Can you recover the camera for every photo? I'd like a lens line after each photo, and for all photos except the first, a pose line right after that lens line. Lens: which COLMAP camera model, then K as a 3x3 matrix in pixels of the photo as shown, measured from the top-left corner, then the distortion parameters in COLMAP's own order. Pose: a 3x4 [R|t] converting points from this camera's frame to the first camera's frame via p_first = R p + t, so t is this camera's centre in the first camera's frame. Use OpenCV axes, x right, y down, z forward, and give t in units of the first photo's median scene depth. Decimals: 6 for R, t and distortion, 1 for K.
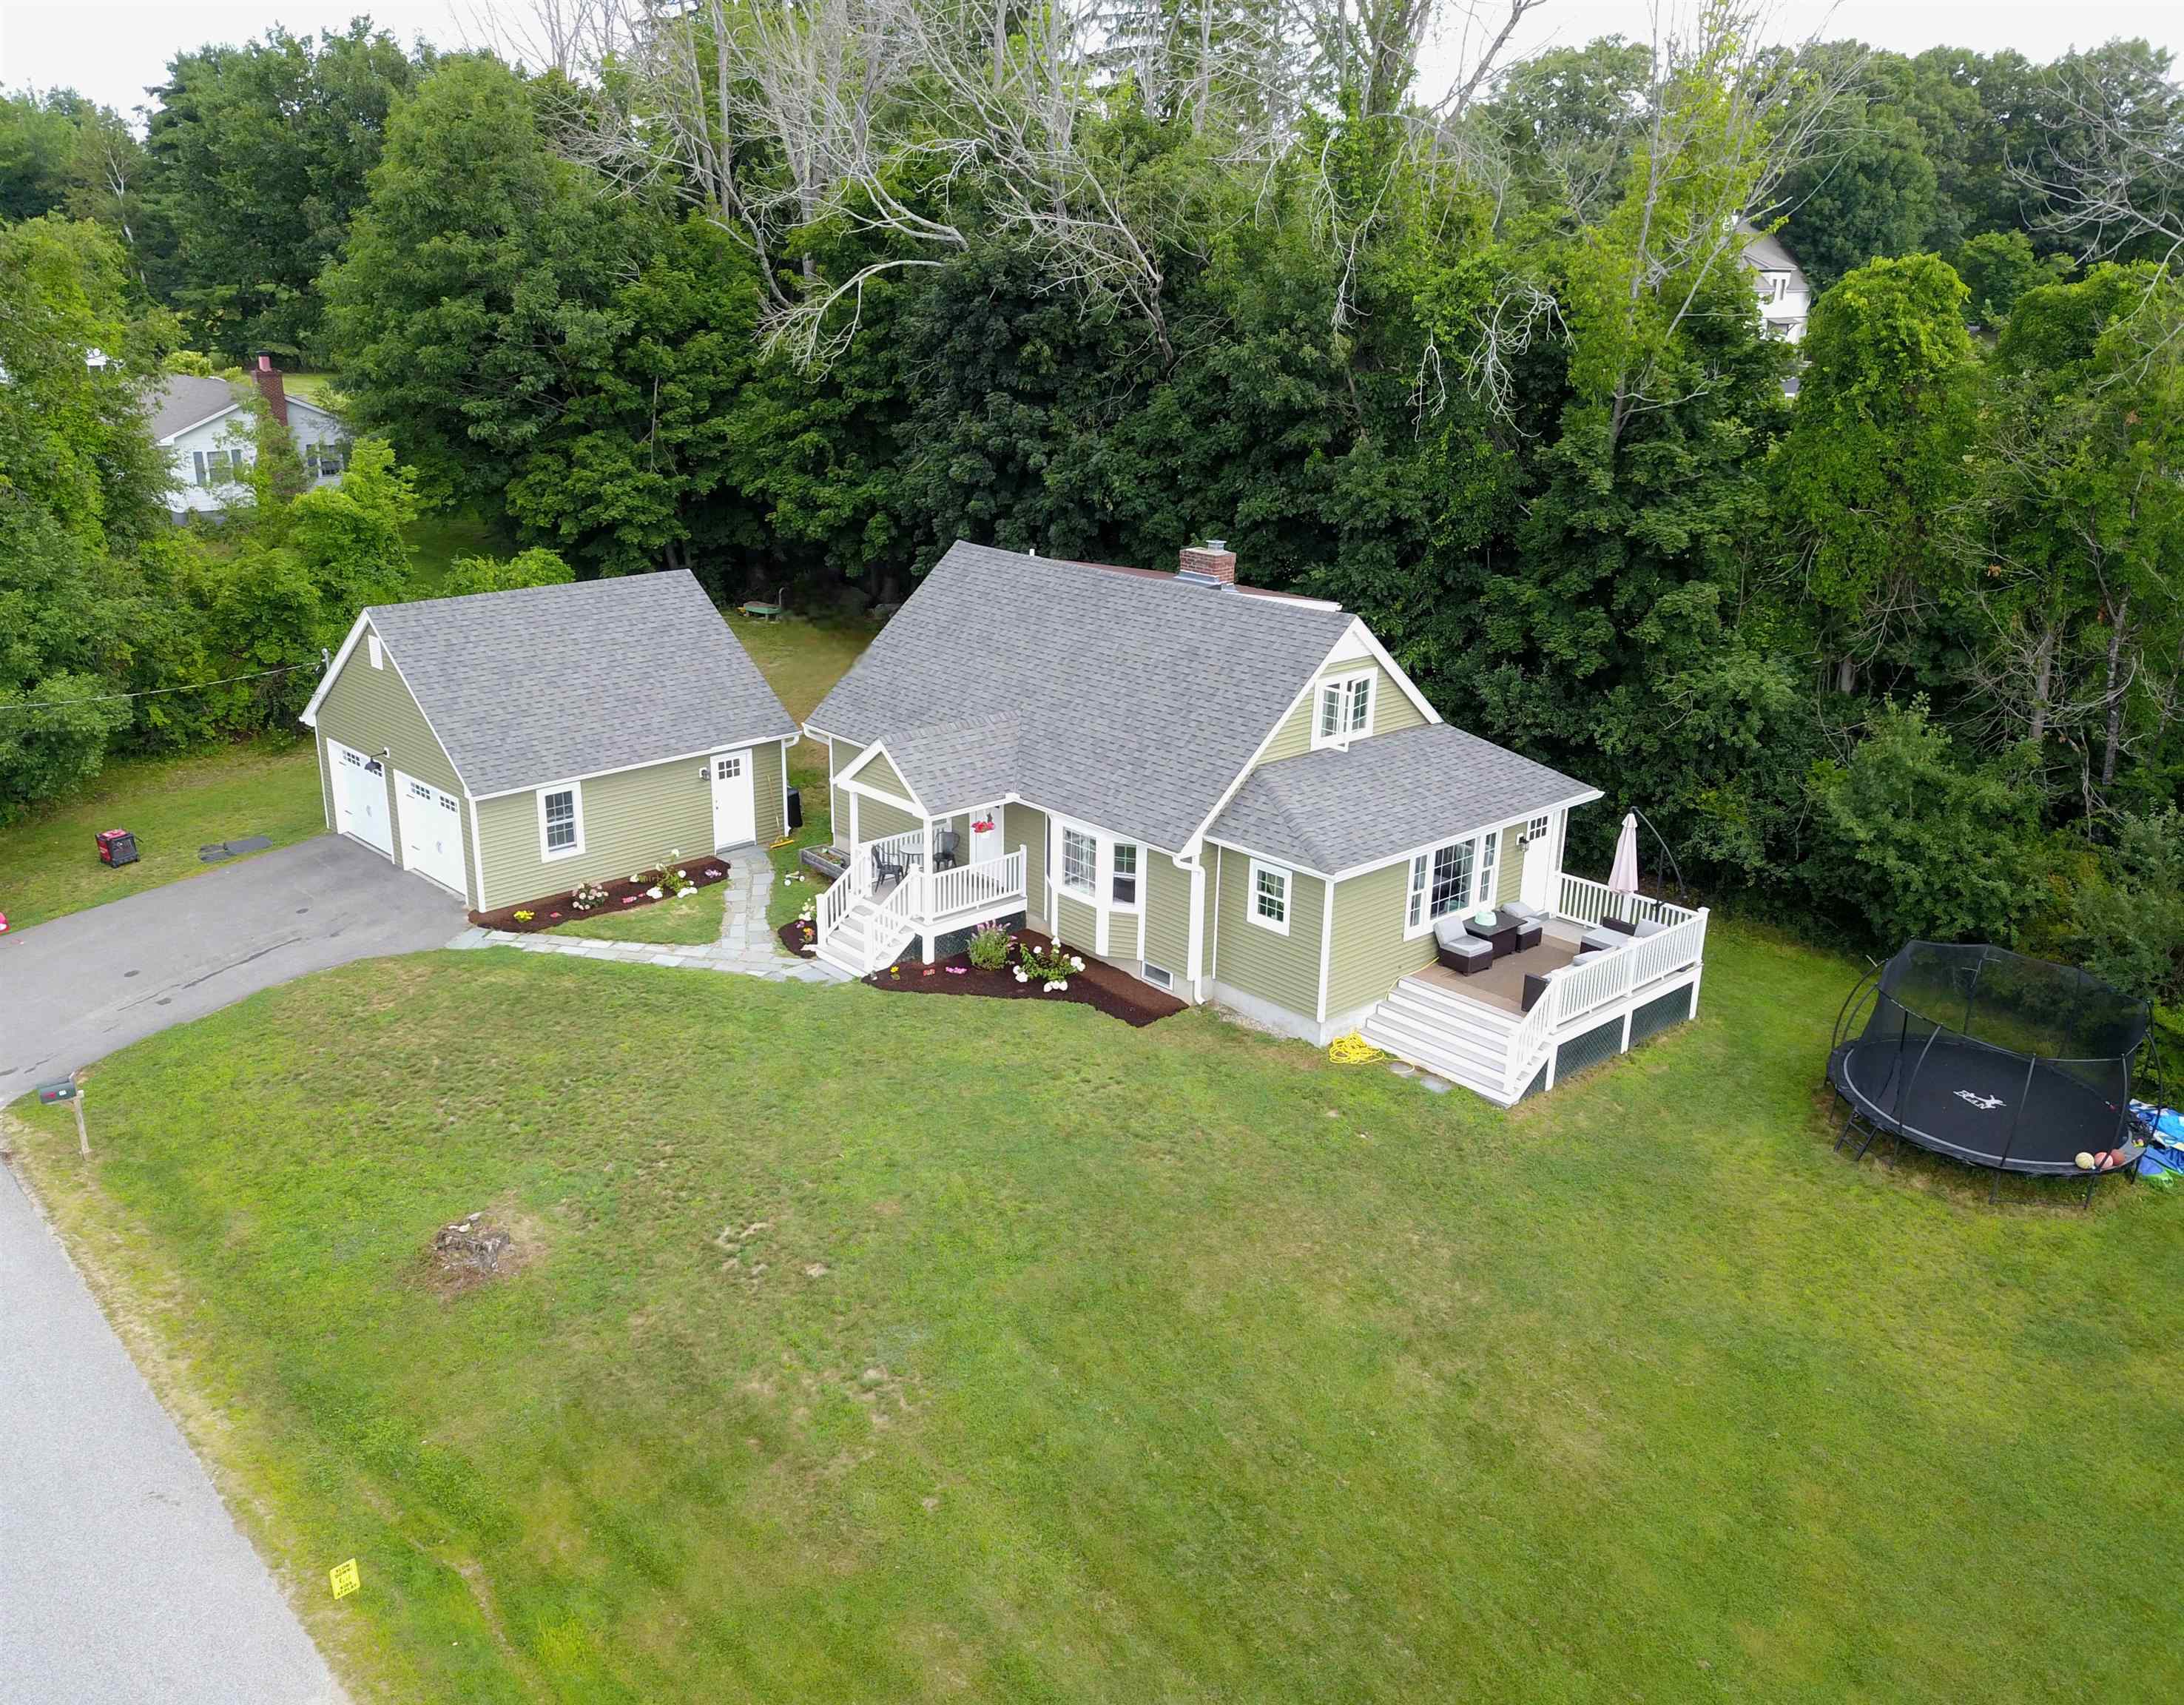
lens RADIAL K [[1736.2, 0, 1018.6], [0, 1736.2, 854.5], [0, 0, 1]] dist [0.016218, -0.005611]
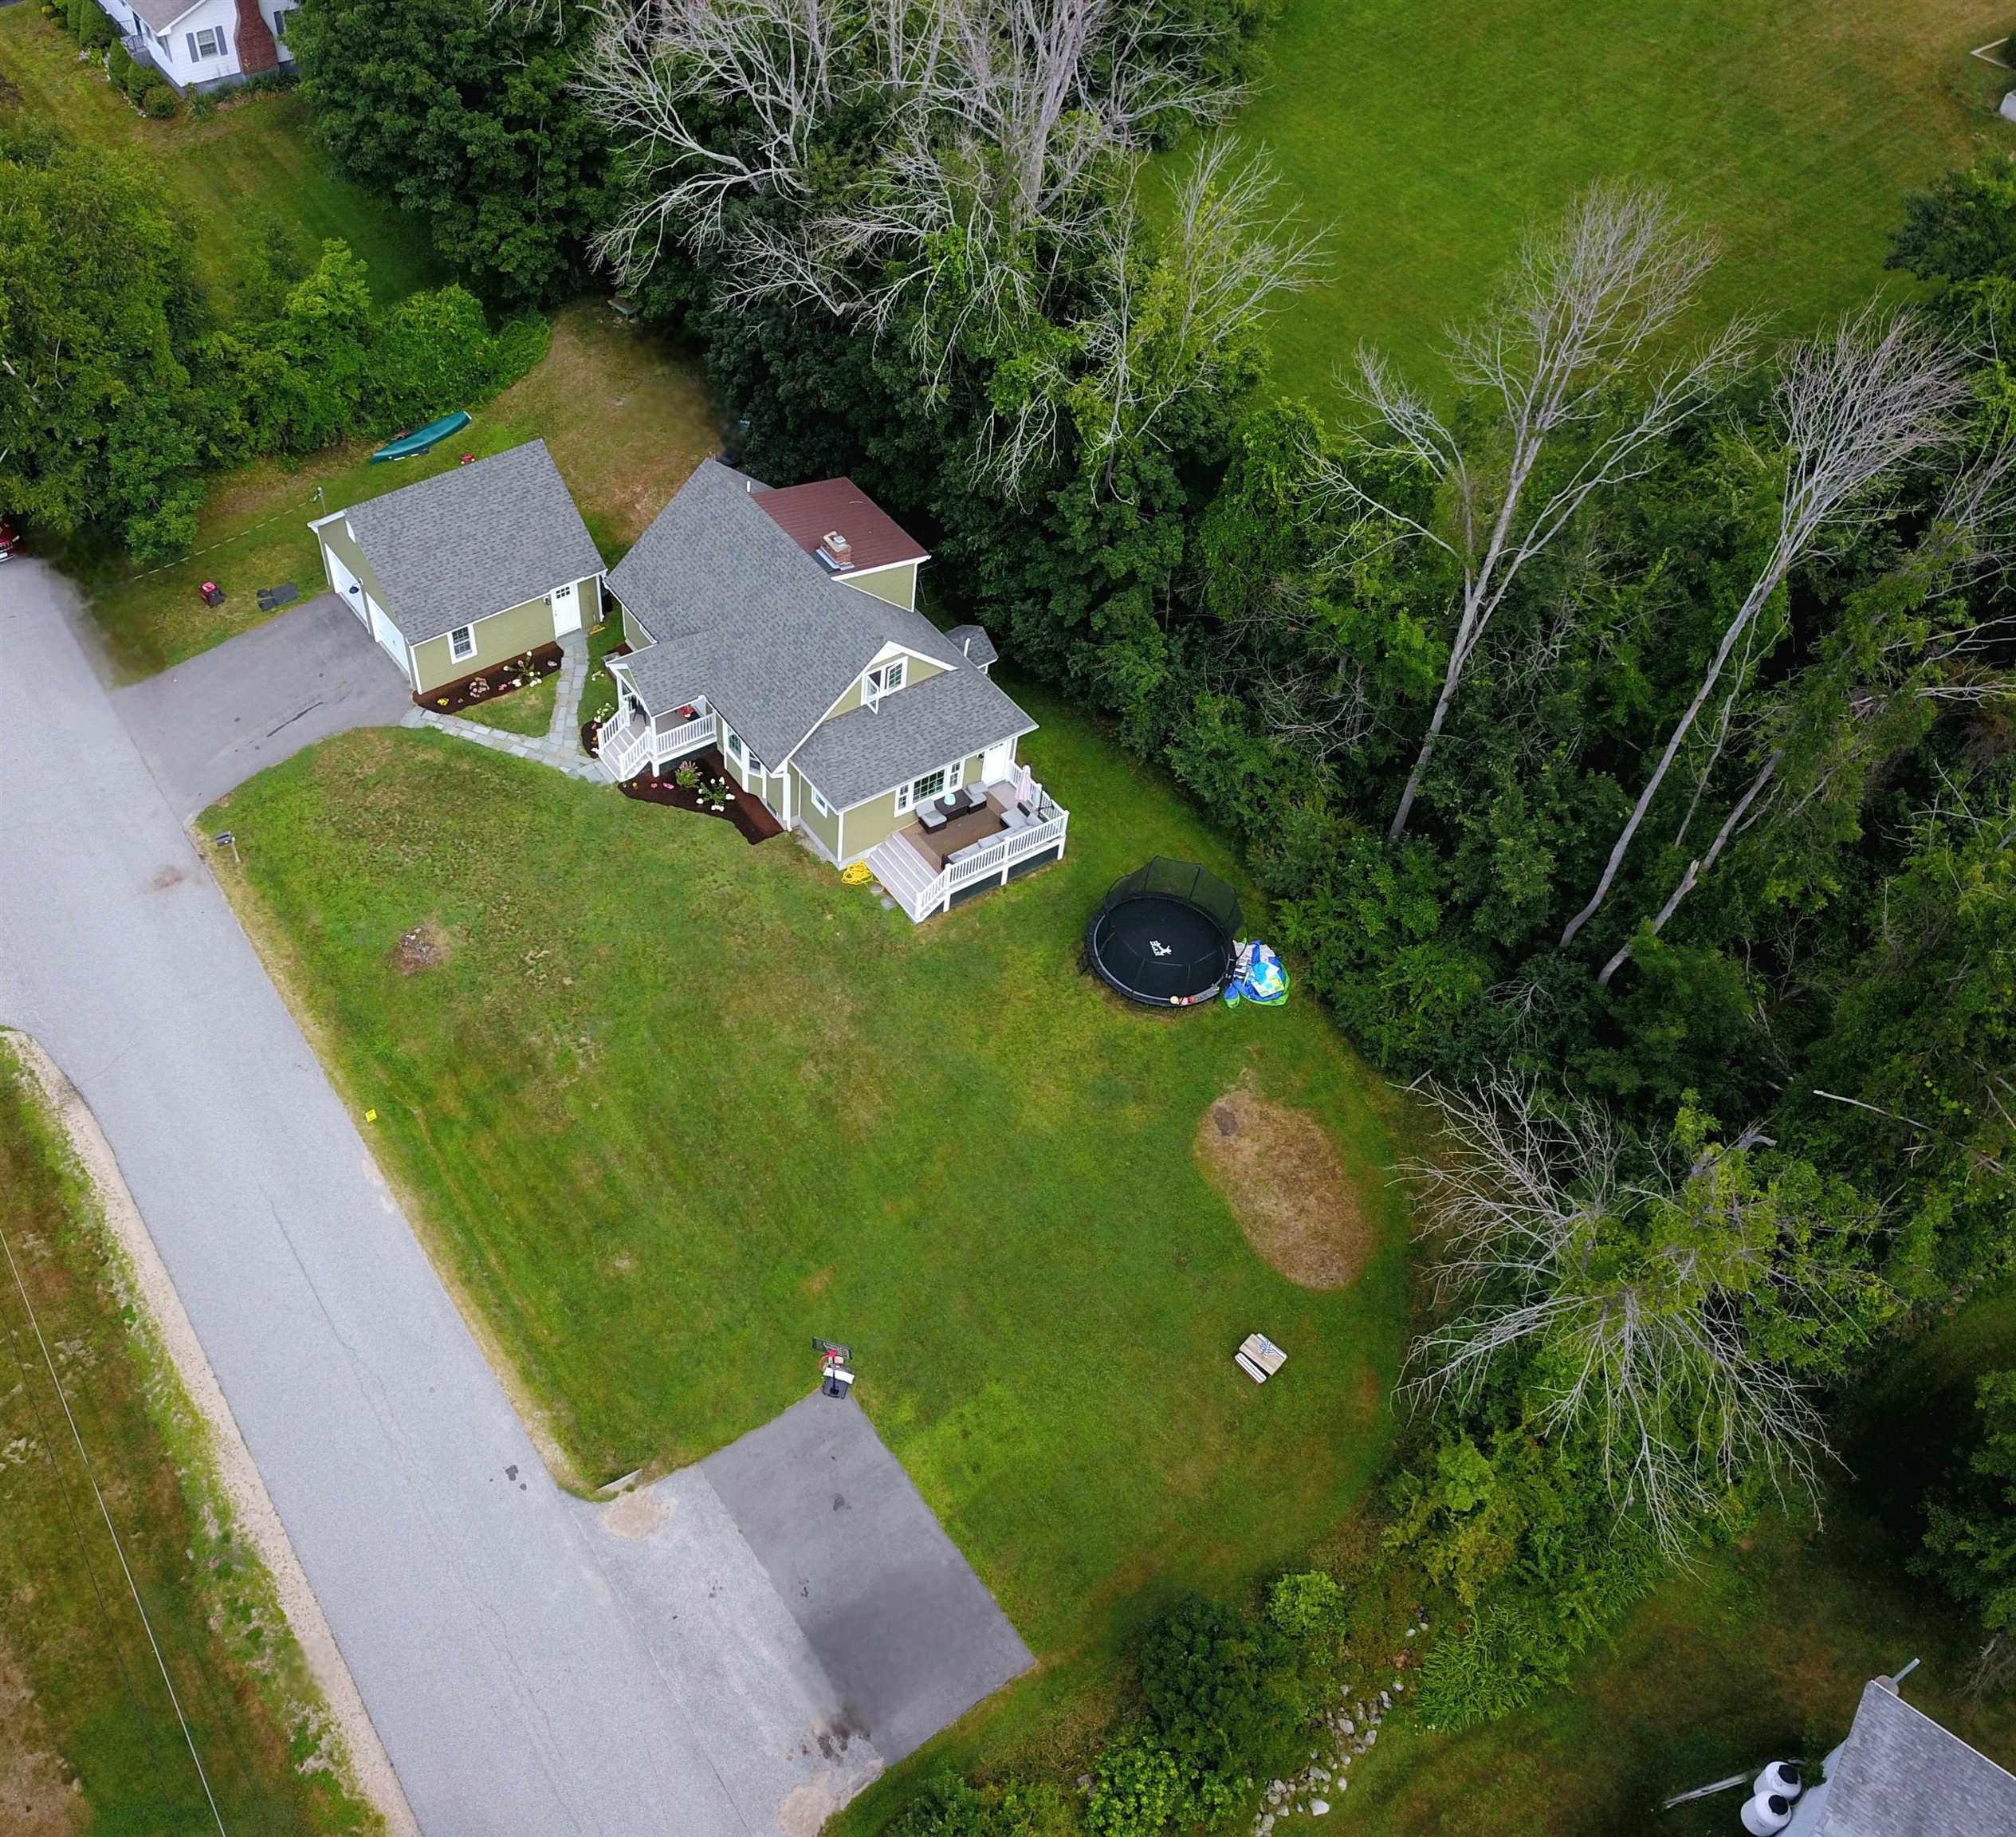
lens RADIAL K [[1825.1, 0, 750.6], [0, 1825.1, 923.0], [0, 0, 1]] dist [0.091268, -0.179185]
pose [[0.985460, 0.115622, -0.124501, 0.308526], [-0.038868, 0.866728, 0.497265, -0.773932], [0.165403, -0.485196, 0.858619, -0.720220]]
